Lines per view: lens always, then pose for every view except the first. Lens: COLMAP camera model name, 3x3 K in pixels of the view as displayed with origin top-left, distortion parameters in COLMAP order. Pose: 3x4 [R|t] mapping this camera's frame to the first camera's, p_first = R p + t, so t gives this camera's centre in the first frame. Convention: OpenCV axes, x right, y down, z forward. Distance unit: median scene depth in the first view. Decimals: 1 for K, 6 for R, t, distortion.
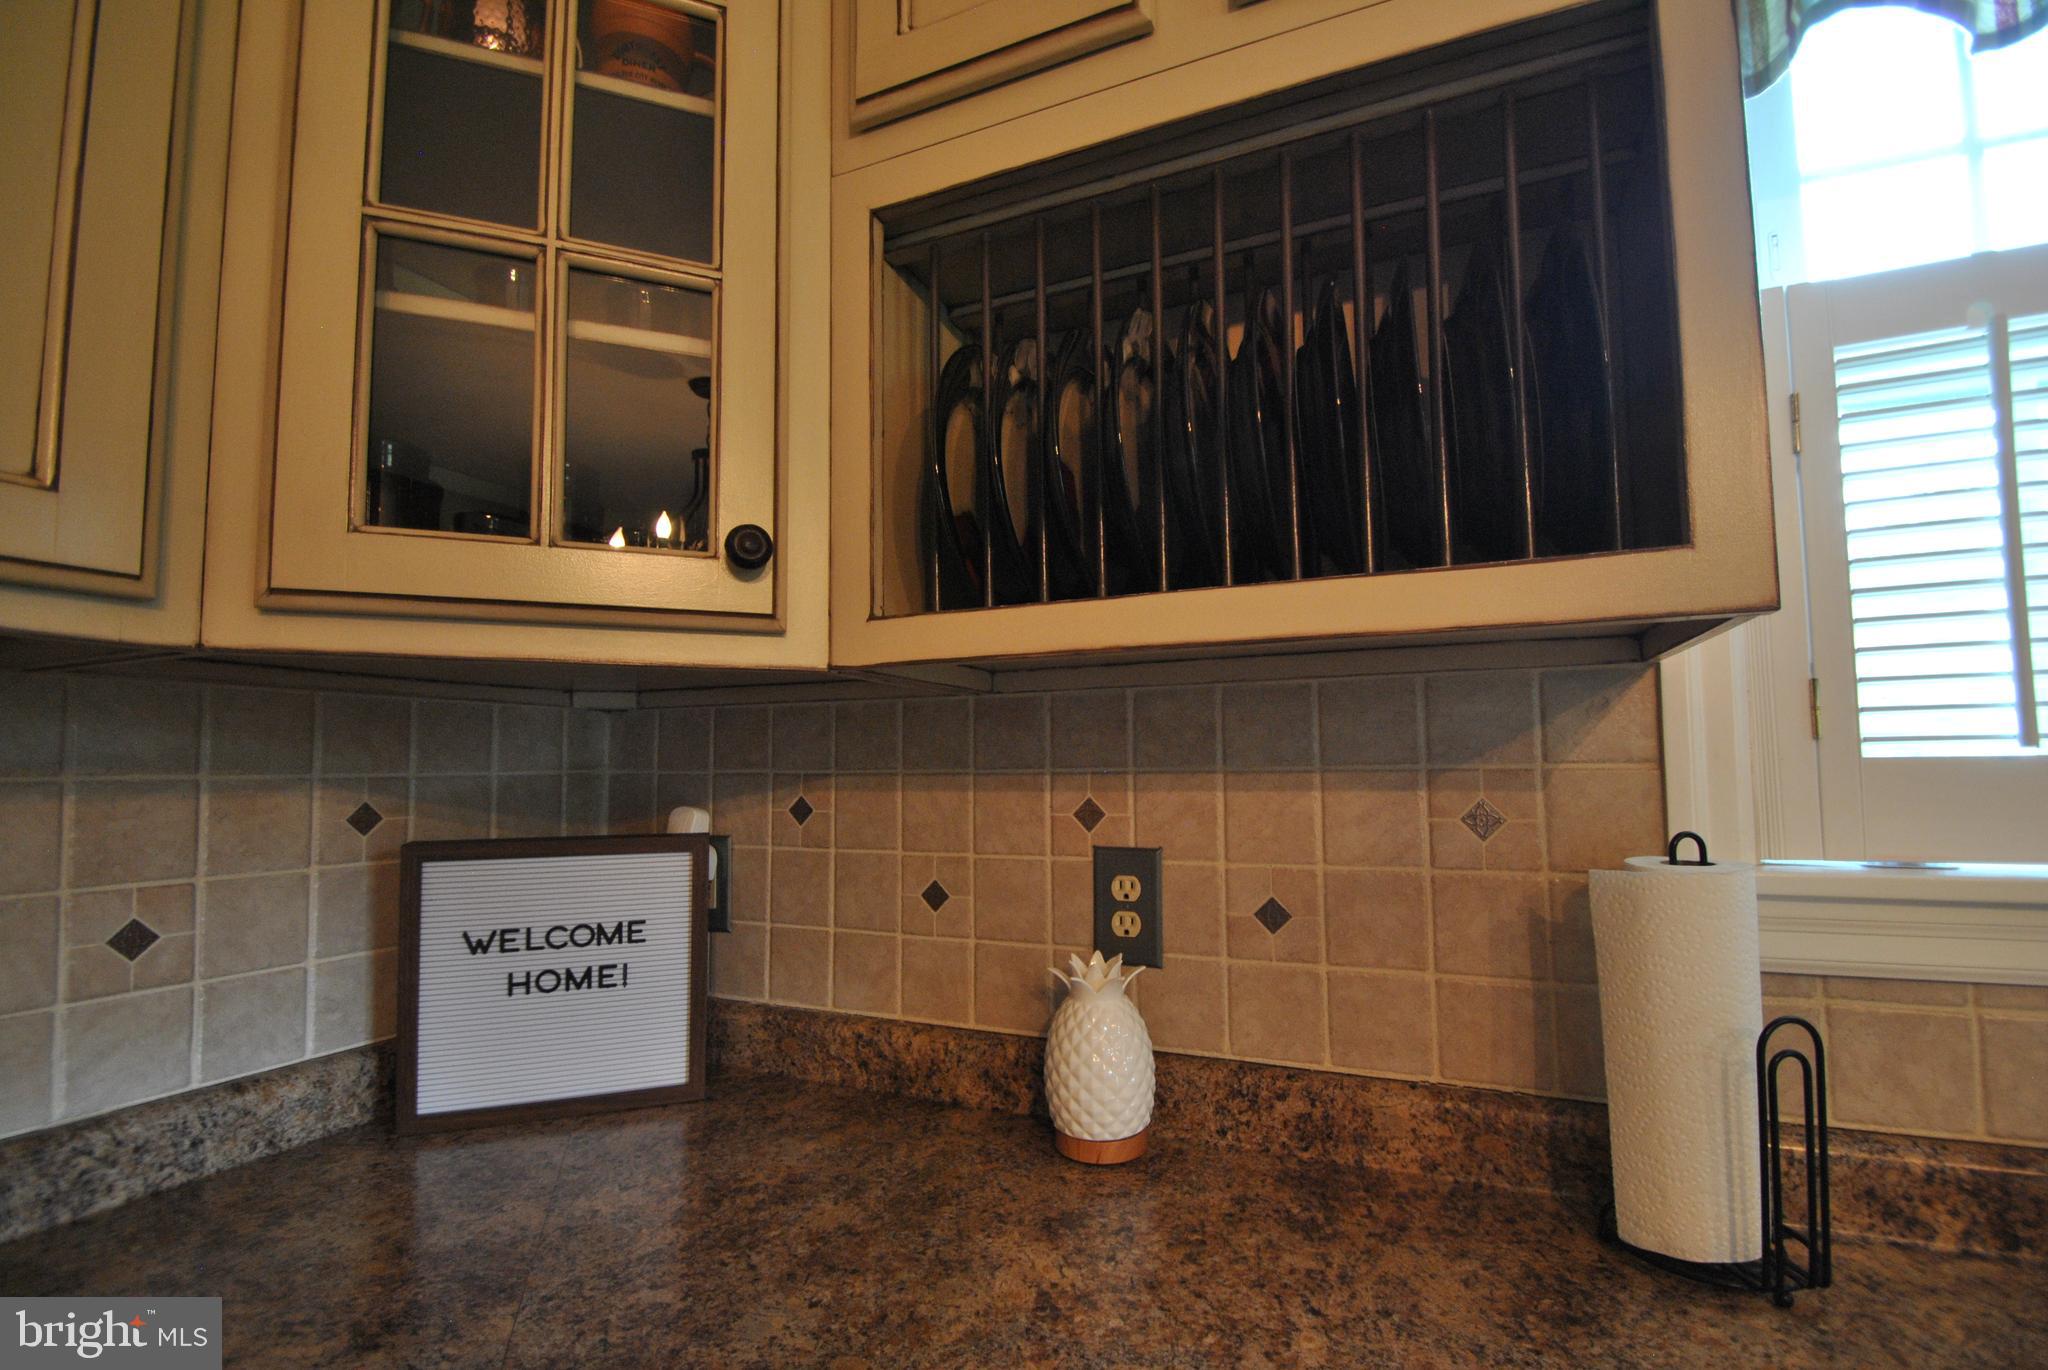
lens RADIAL K [[906.9, 0, 1033.3], [0, 906.9, 717.0], [0, 0, 1]] dist [0.012902, -0.012416]
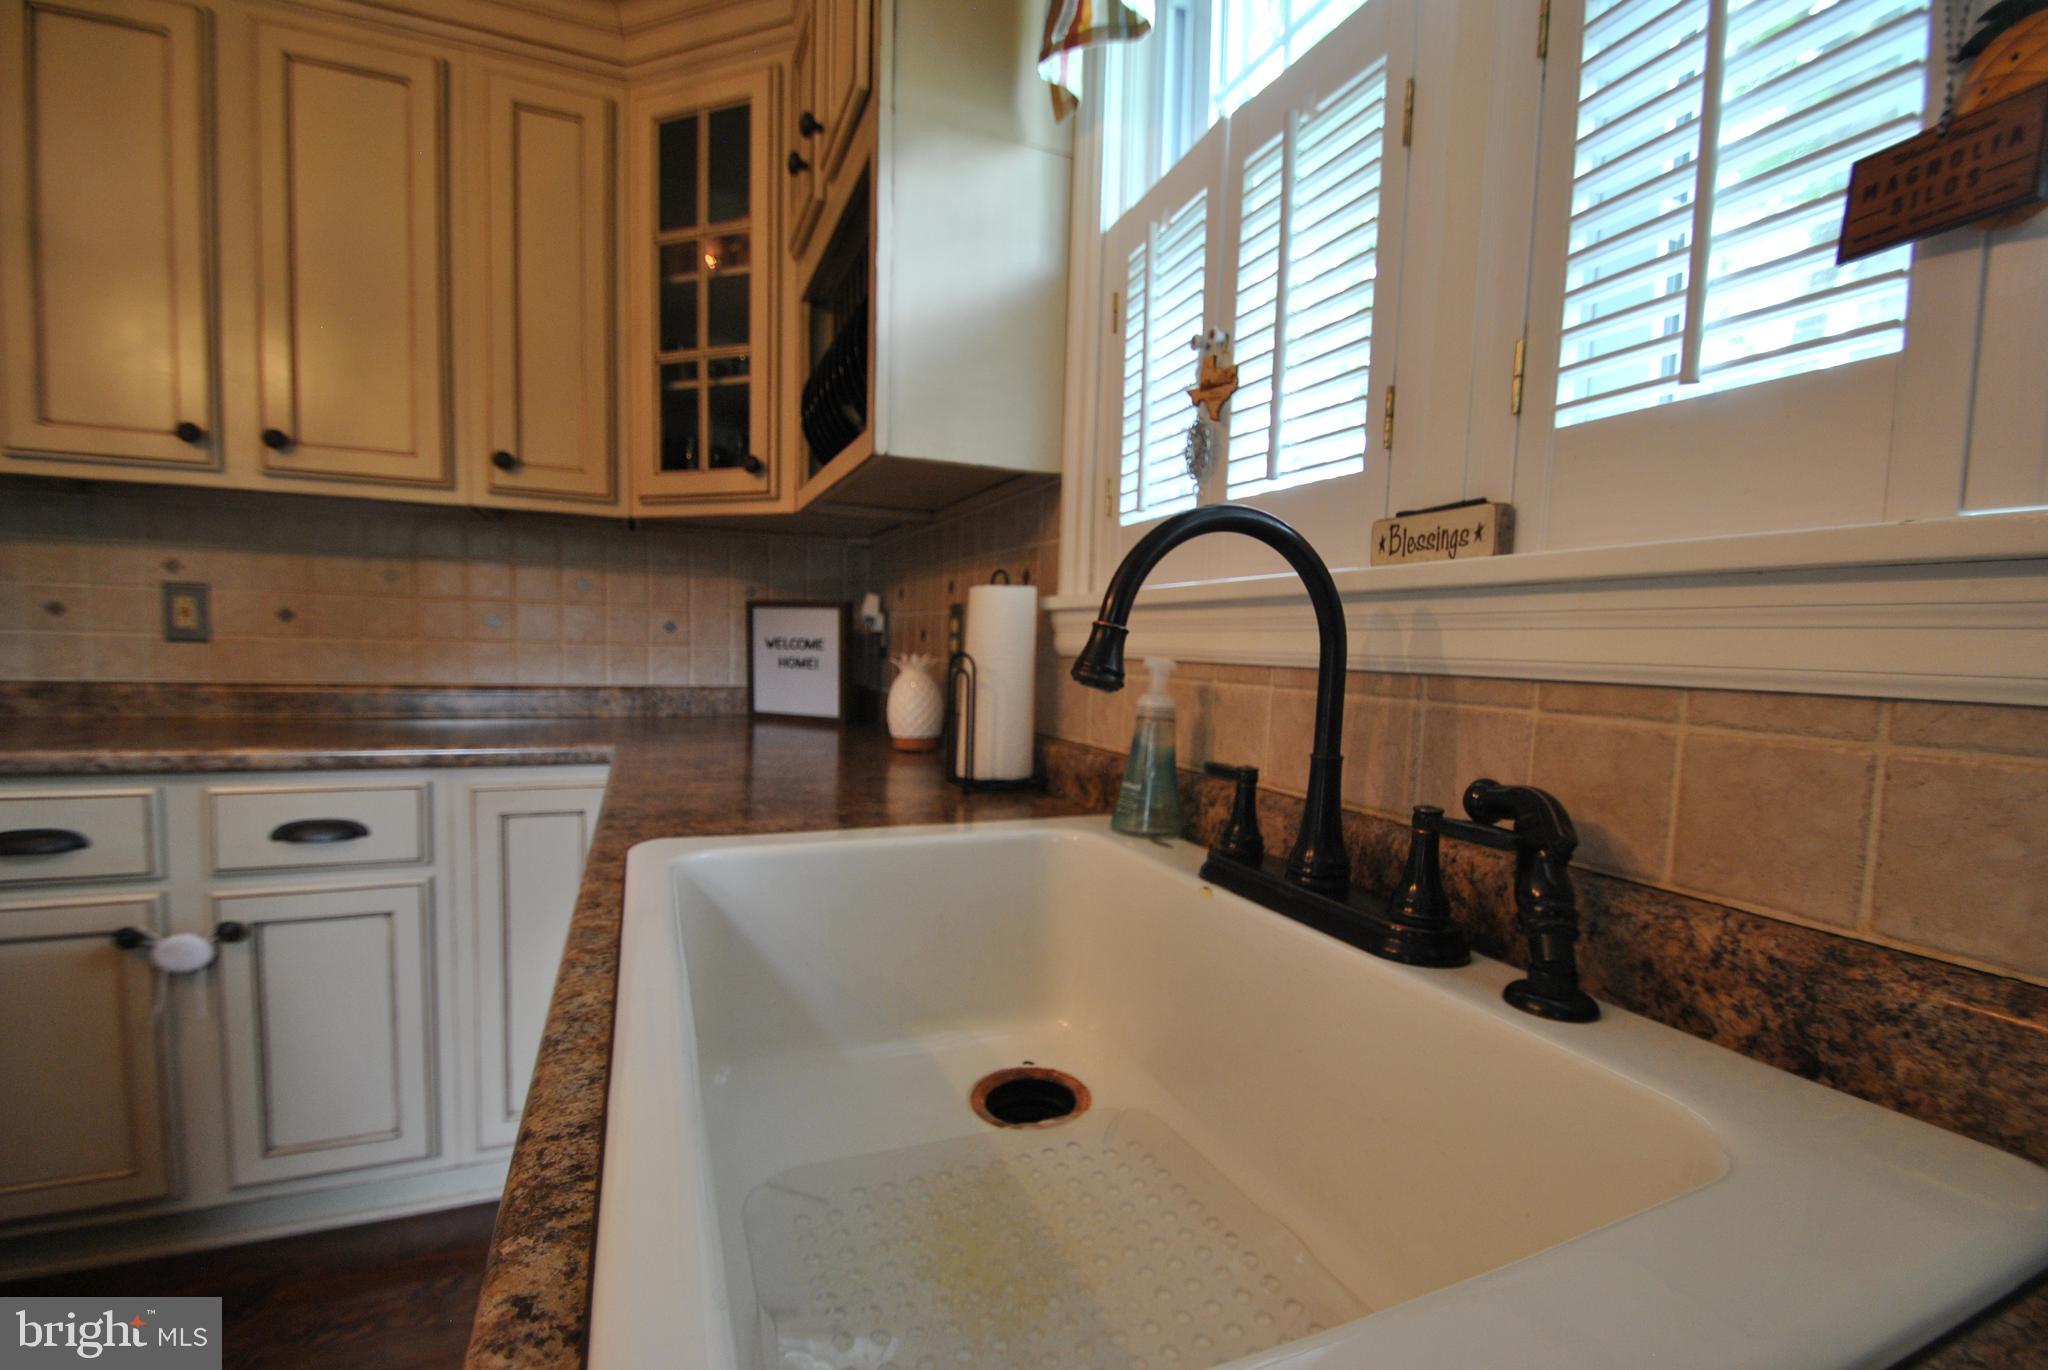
lens RADIAL K [[906.9, 0, 1032.1], [0, 906.9, 721.4], [0, 0, 1]] dist [0.012902, -0.012416]
pose [[0.736692, 0.085153, -0.670846, 1.544334], [0.012268, 0.990194, 0.139162, 0.133871], [0.676117, -0.110749, 0.728423, -0.289643]]
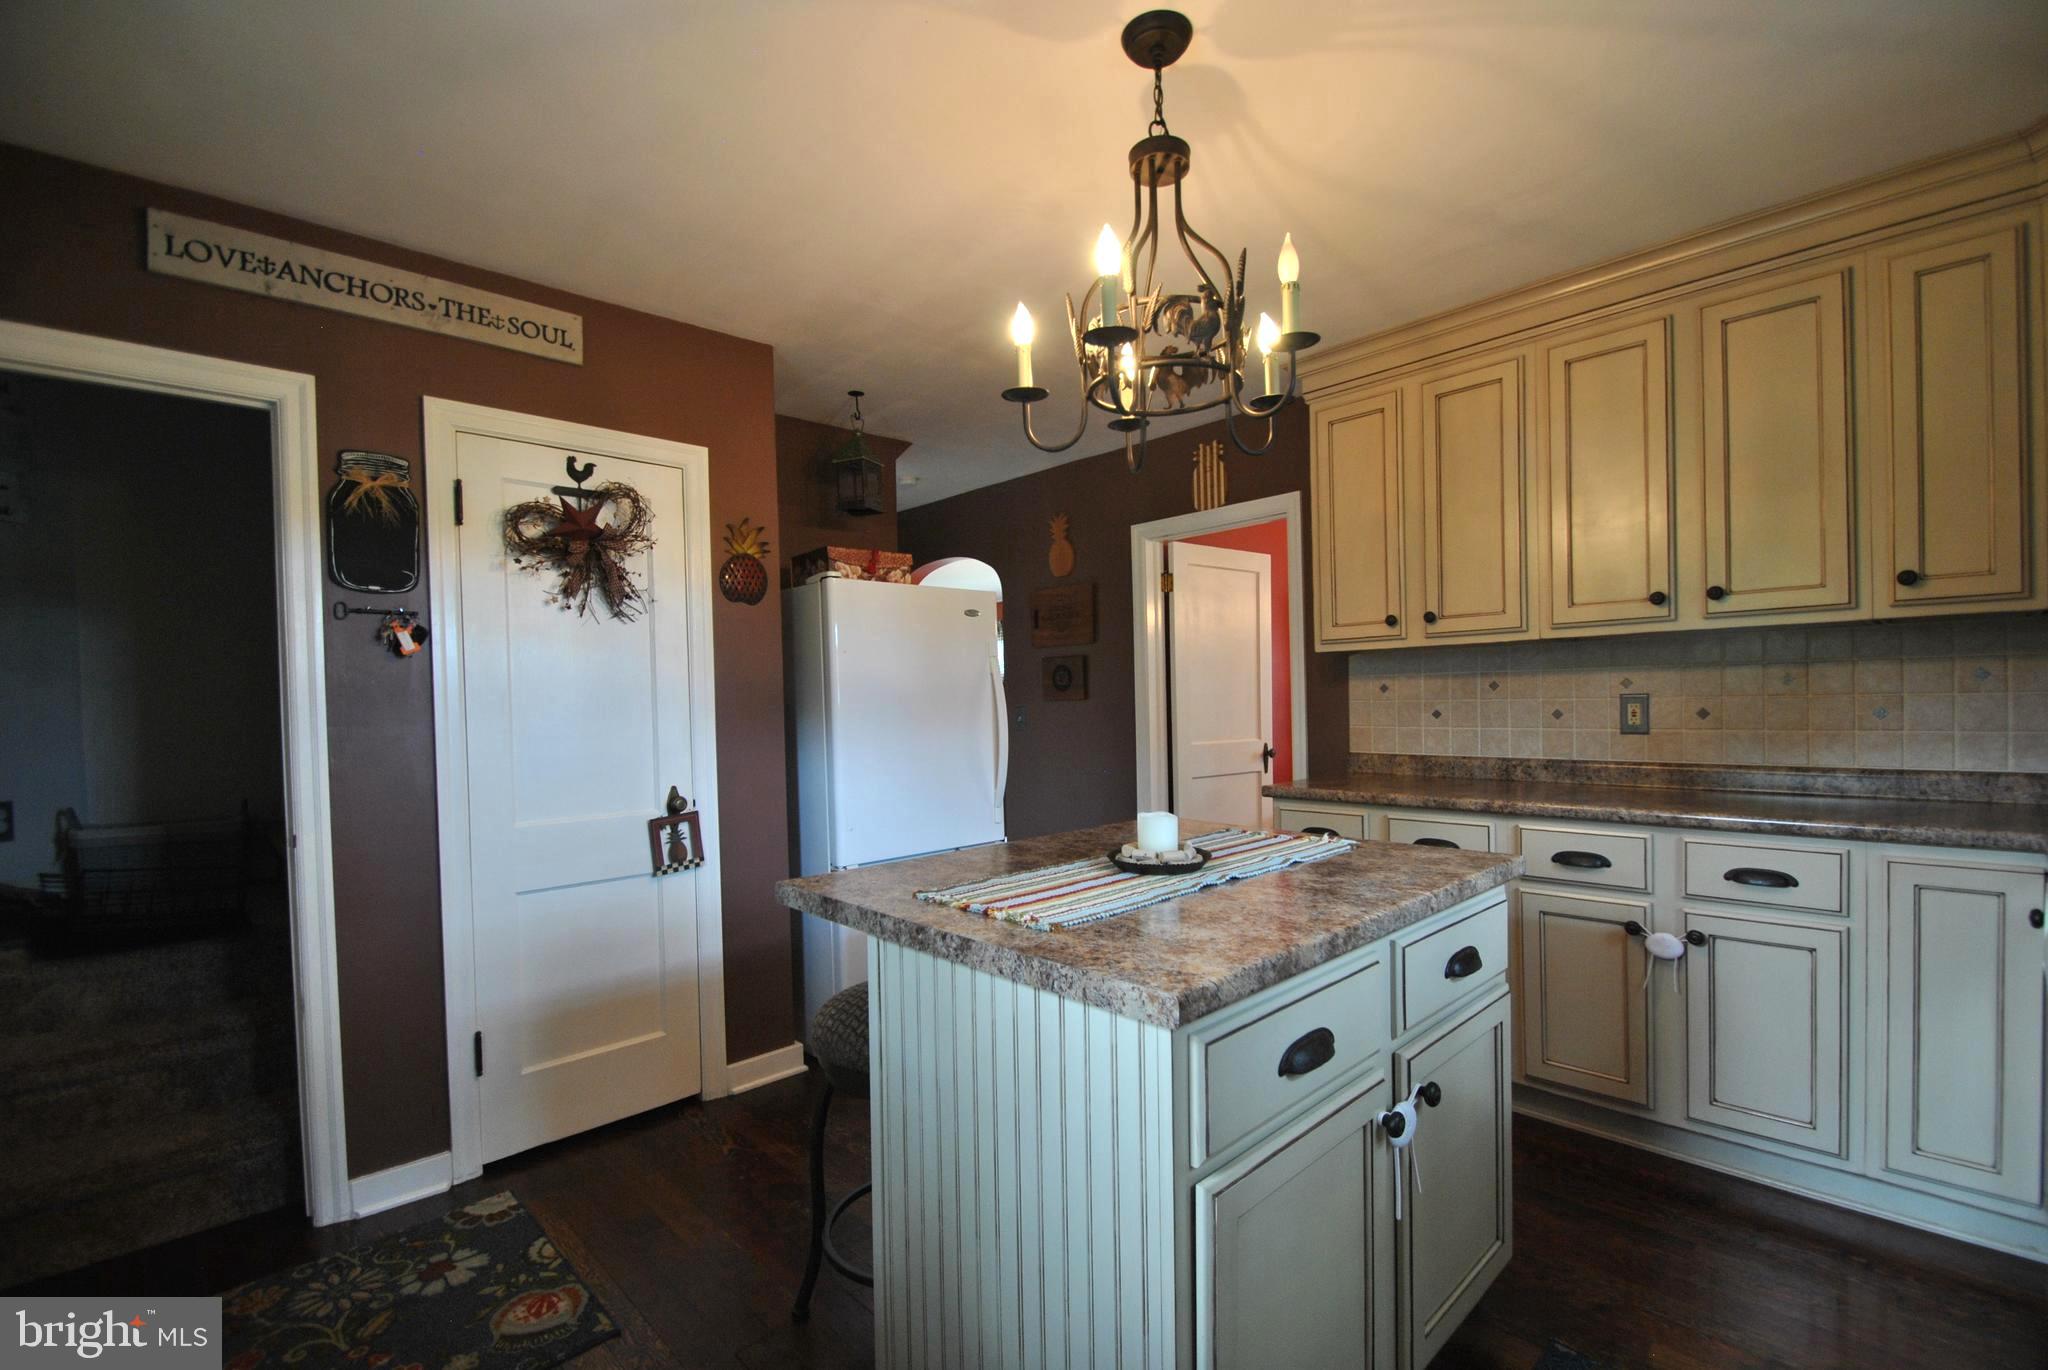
lens RADIAL K [[906.9, 0, 1048.8], [0, 906.9, 714.6], [0, 0, 1]] dist [0.012902, -0.012416]
pose [[-0.360478, 0.028264, -0.932340, 2.239201], [0.086877, 0.996213, -0.003389, -0.004979], [0.928713, -0.082221, -0.361568, -0.772387]]
